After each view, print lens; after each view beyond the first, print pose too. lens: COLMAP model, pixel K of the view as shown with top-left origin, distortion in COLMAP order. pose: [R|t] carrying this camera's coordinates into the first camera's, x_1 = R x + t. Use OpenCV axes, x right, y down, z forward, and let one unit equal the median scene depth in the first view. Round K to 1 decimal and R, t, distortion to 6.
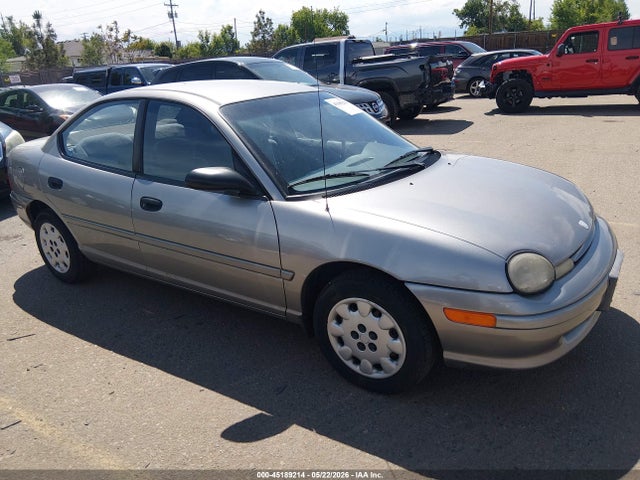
lens RADIAL K [[503.5, 0, 320.0], [0, 503.5, 240.0], [0, 0, 1]] dist [0.061732, -0.122667]
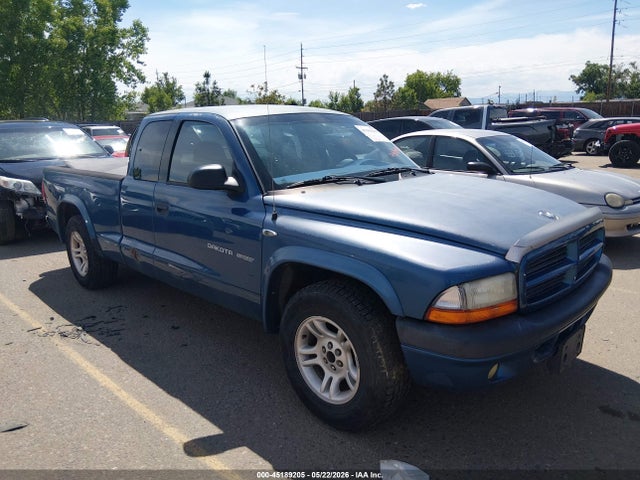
lens RADIAL K [[503.5, 0, 320.0], [0, 503.5, 240.0], [0, 0, 1]] dist [0.061732, -0.122667]
pose [[0.979529, 0.078471, -0.185376, -0.033196], [-0.097289, 0.990742, -0.094684, 0.037717], [0.176230, 0.110780, 0.978095, -0.104337]]
